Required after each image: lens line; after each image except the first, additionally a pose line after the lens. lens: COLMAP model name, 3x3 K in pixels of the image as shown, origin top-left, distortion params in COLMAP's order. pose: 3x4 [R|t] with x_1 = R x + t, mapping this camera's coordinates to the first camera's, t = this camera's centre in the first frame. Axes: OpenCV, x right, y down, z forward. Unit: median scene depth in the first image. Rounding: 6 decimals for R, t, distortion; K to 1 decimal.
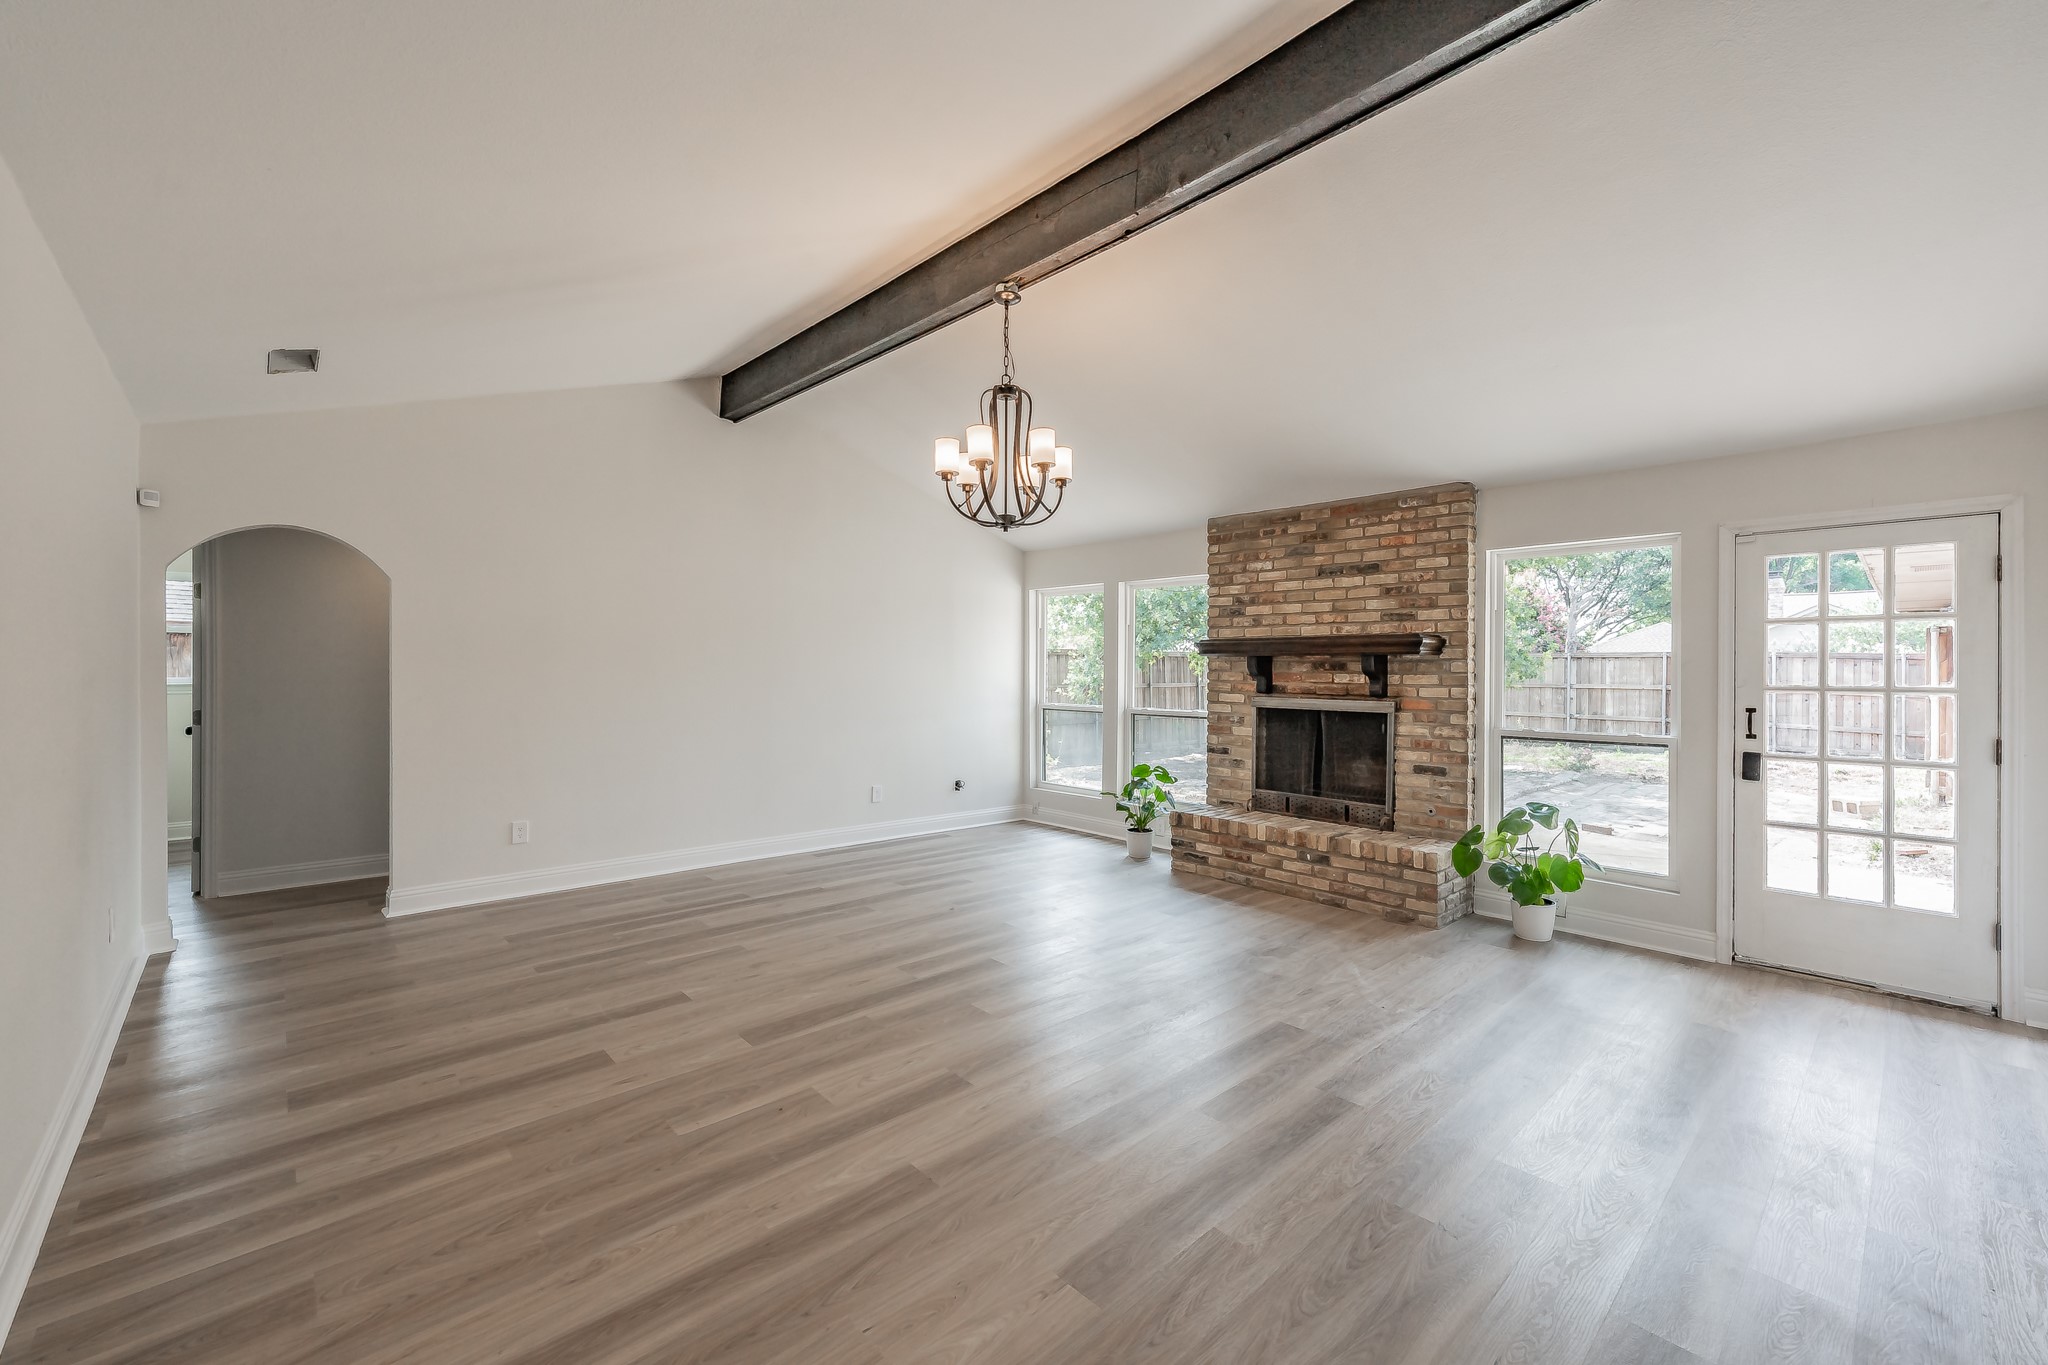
lens RADIAL K [[824.0, 0, 1039.7], [0, 824.0, 664.2], [0, 0, 1]] dist [-0.001450, -0.000284]
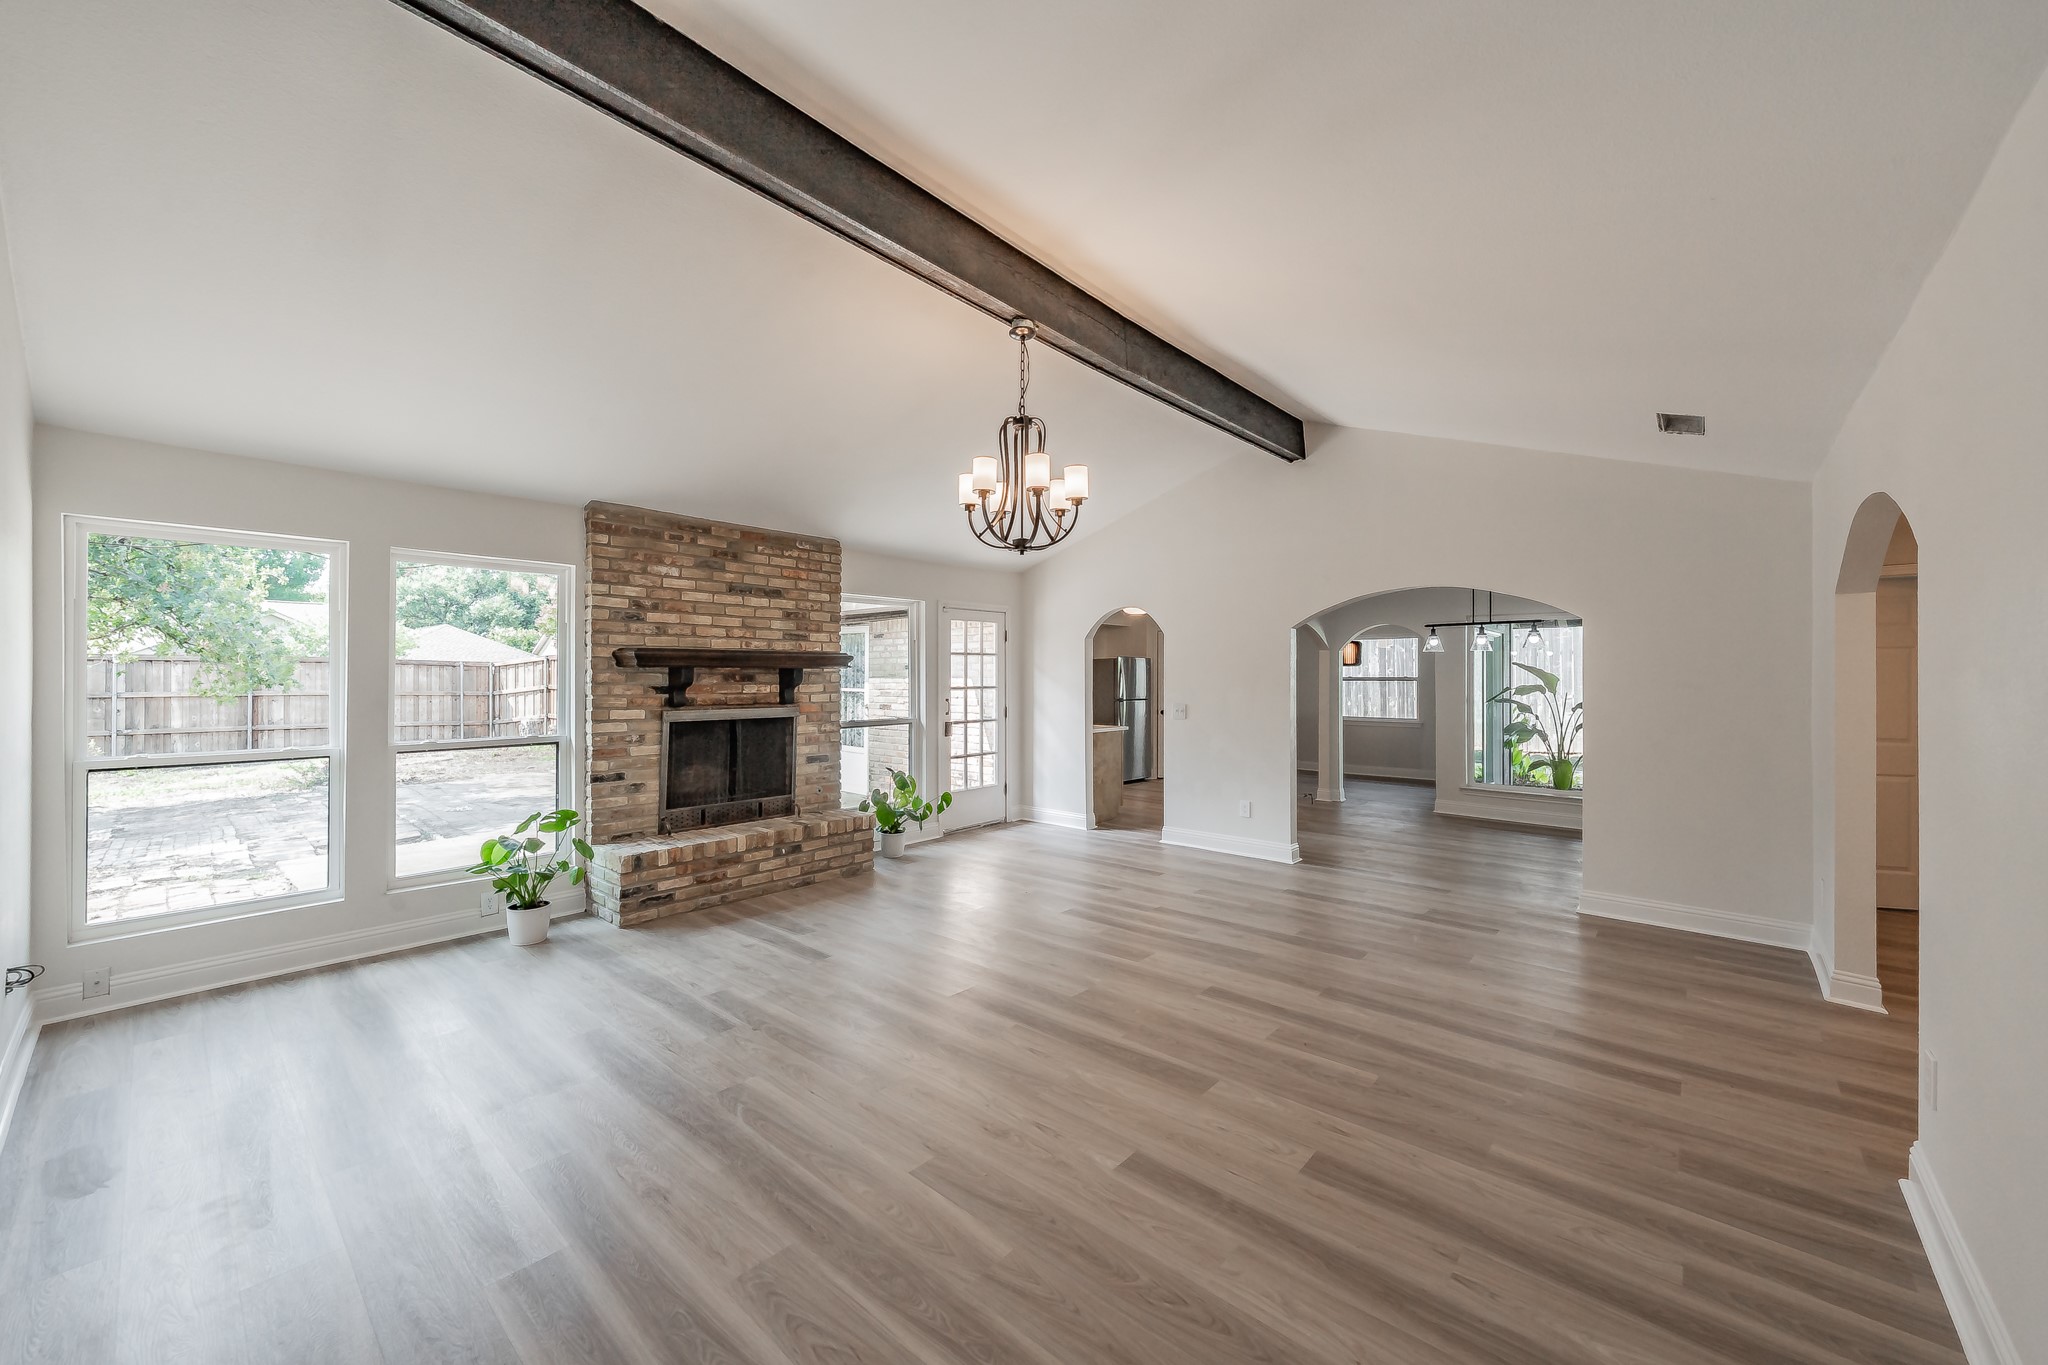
lens RADIAL K [[769.7, 0, 1015.4], [0, 769.7, 665.7], [0, 0, 1]] dist [-0.000921, 0.000048]
pose [[-0.082678, 0.006699, 0.996554, -0.699302], [-0.006111, 0.999955, -0.007229, -0.008456], [-0.996558, -0.006687, -0.082633, 0.747111]]
